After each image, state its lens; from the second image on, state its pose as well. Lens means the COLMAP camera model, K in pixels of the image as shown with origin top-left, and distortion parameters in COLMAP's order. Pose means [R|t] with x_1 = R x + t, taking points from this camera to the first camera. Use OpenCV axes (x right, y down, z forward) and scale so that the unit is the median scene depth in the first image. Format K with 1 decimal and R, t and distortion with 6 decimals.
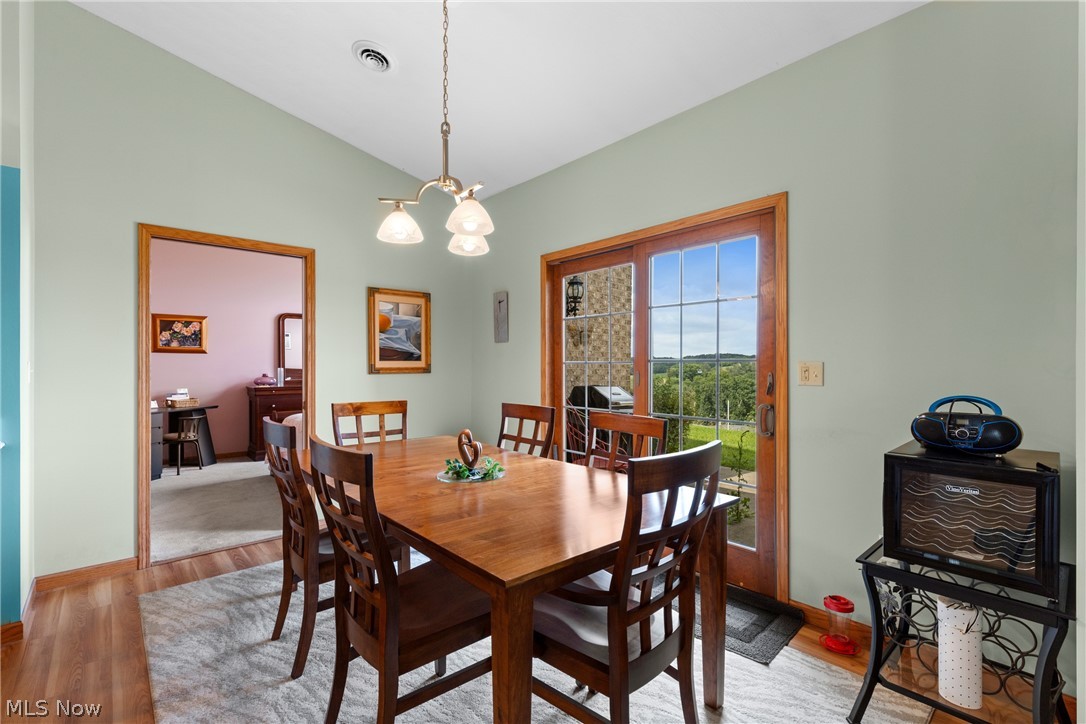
lens RADIAL K [[487.5, 0, 541.2], [0, 487.5, 365.8], [0, 0, 1]] dist [0.005136, 0.000084]
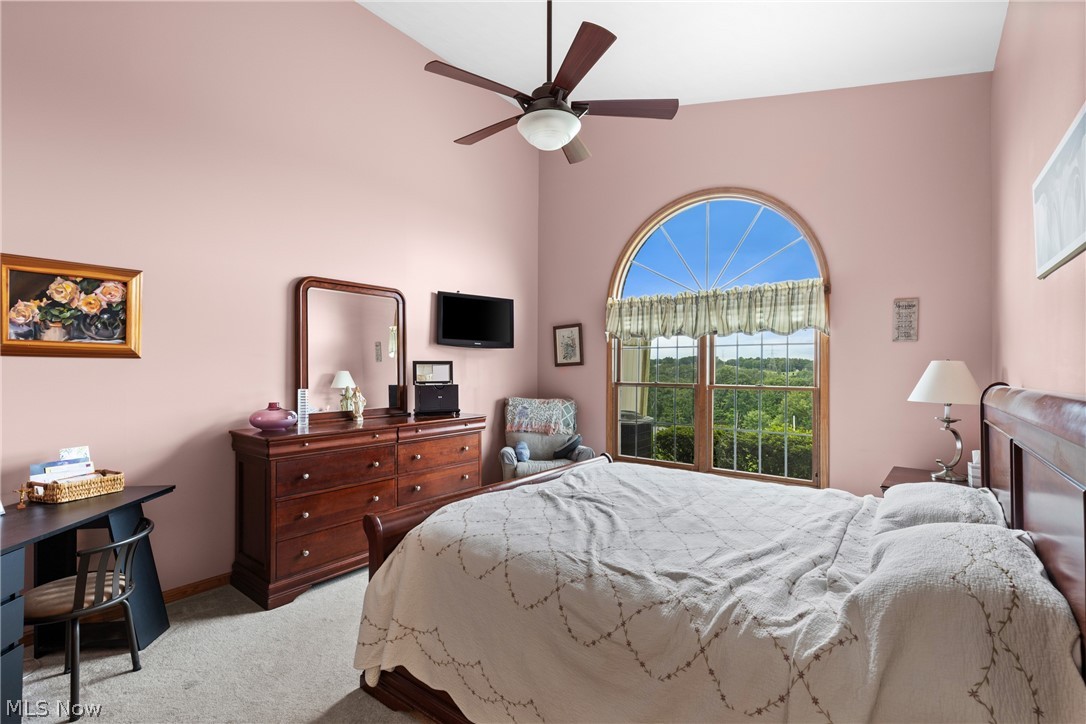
lens RADIAL K [[487.5, 0, 544.4], [0, 487.5, 366.6], [0, 0, 1]] dist [0.005136, 0.000084]
pose [[0.983094, 0.005314, 0.183027, -0.429708], [-0.004528, 0.999979, -0.004709, -0.018243], [-0.183048, 0.003801, 0.983097, 0.535920]]
